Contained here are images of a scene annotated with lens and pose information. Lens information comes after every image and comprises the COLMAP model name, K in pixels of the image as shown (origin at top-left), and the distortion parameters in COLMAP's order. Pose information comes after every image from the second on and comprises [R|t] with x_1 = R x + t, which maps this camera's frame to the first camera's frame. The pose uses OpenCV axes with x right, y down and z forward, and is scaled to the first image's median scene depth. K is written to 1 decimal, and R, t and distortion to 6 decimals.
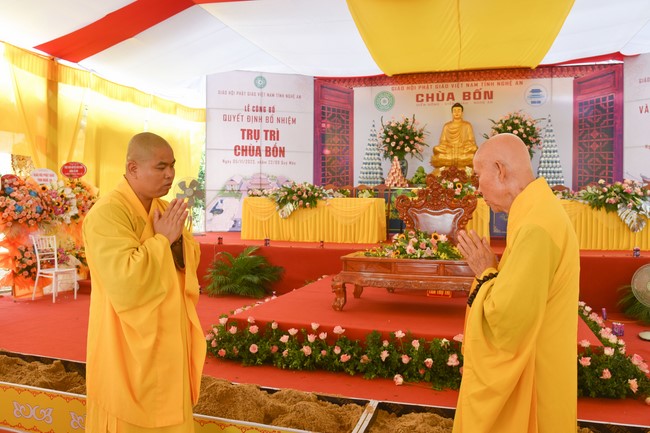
lens RADIAL K [[516.5, 0, 324.7], [0, 516.5, 208.6], [0, 0, 1]] dist [-0.115082, 0.088635]
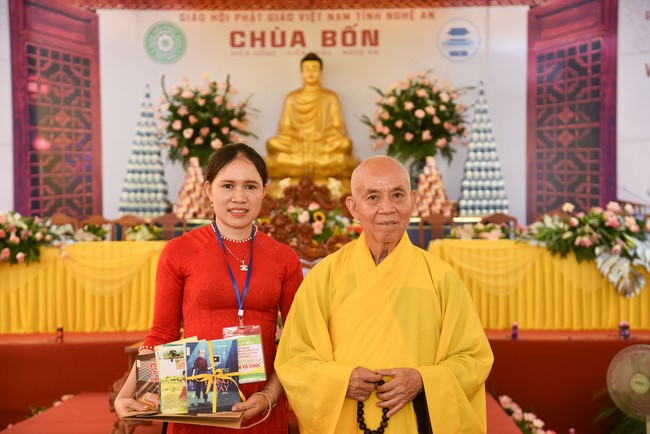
lens RADIAL K [[1204.7, 0, 325.0], [0, 1204.7, 217.0], [0, 0, 1]] dist [0.430880, 0.098144]
pose [[0.963474, -0.007405, 0.267698, -0.057279], [0.016998, 0.999293, -0.033539, -0.001277], [-0.267261, 0.036864, 0.962919, -0.180108]]
